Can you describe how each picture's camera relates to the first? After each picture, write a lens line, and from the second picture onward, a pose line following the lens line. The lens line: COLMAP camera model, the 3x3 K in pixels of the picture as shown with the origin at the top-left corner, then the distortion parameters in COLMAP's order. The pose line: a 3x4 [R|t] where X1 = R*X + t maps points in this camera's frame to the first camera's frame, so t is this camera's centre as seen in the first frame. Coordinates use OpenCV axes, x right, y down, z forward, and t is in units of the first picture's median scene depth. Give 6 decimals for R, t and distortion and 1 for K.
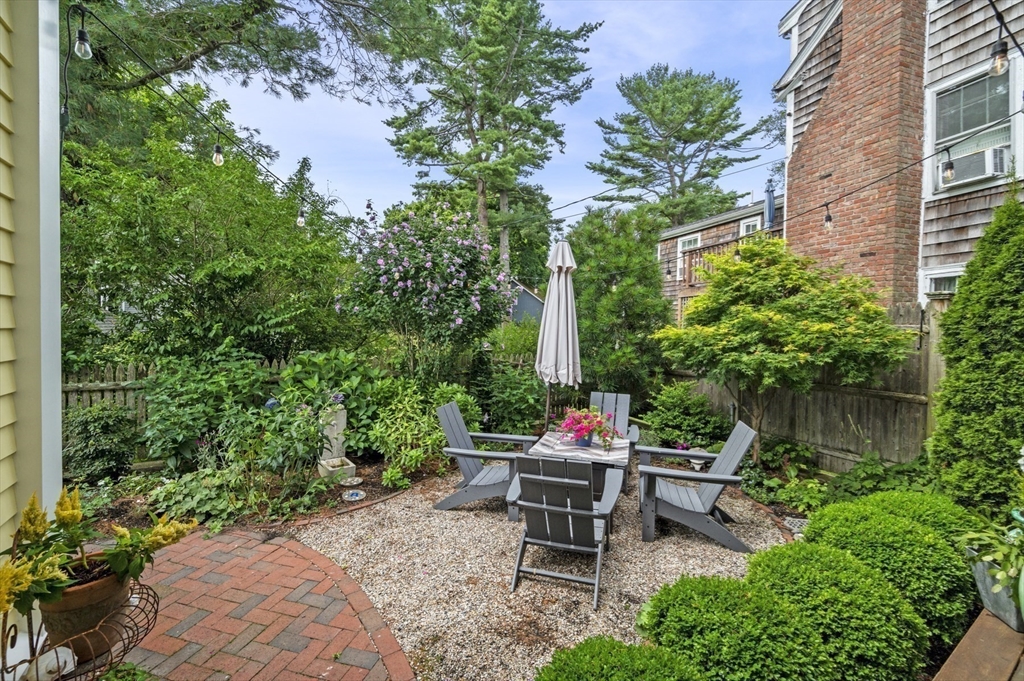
lens RADIAL K [[422.6, 0, 511.7], [0, 422.6, 339.3], [0, 0, 1]] dist [0.000969, 0.001192]
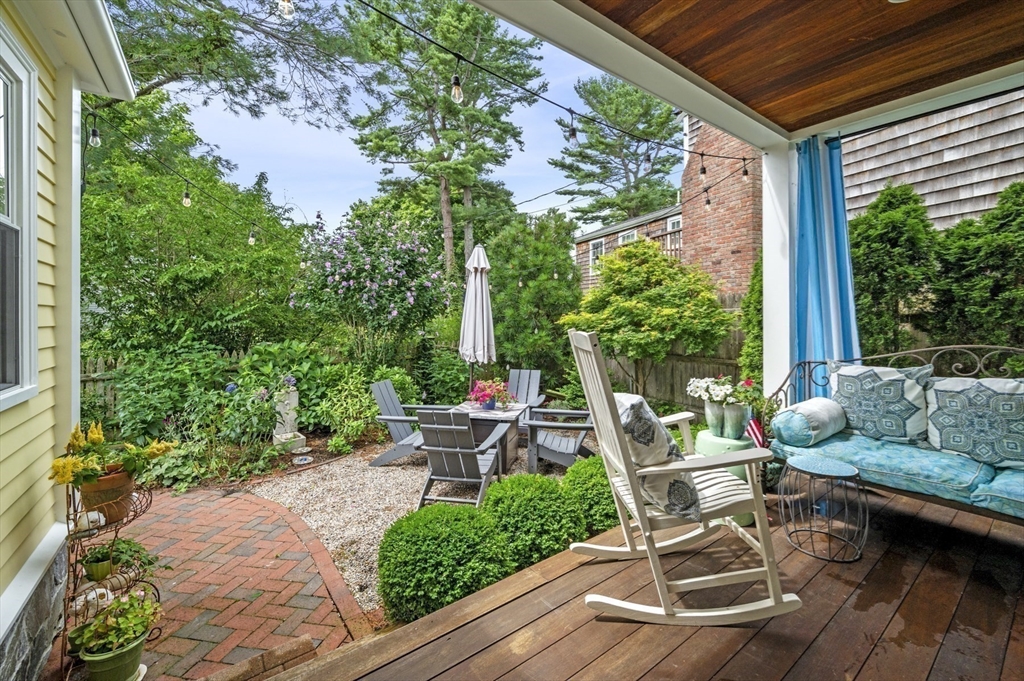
lens RADIAL K [[419.6, 0, 520.1], [0, 419.6, 315.7], [0, 0, 1]] dist [0.003097, -0.001123]
pose [[0.996473, -0.023413, 0.080585, 0.126407], [0.025888, 0.999220, -0.029807, 0.007956], [-0.079824, 0.031788, 0.996302, -0.205078]]
